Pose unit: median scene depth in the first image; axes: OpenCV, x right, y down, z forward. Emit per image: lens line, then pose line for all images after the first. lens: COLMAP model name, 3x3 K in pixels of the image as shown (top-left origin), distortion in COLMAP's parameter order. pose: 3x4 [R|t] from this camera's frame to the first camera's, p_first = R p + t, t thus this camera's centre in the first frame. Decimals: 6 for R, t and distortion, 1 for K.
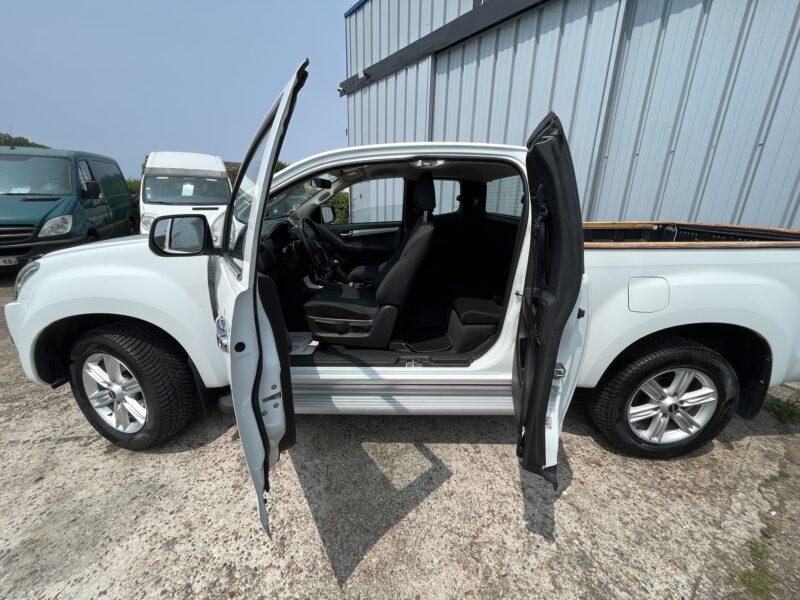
lens RADIAL K [[321.1, 0, 400.0], [0, 321.1, 300.0], [0, 0, 1]] dist [-0.000417, -0.000007]
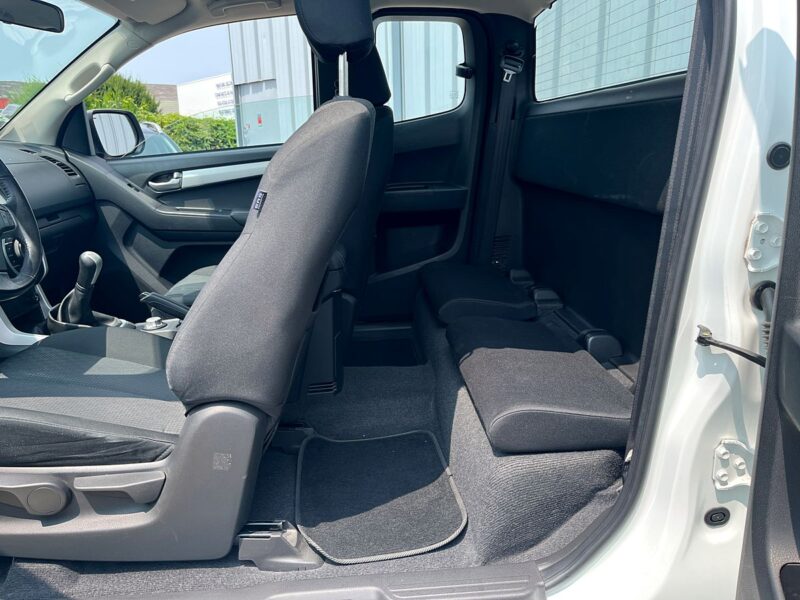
lens RADIAL K [[613.1, 0, 400.0], [0, 613.1, 300.0], [0, 0, 1]] dist [0.052776, -0.074612]
pose [[0.997068, -0.058223, 0.049649, 0.089782], [0.060404, 0.997221, -0.043614, -0.038088], [-0.046971, 0.046485, 0.997814, 0.452529]]
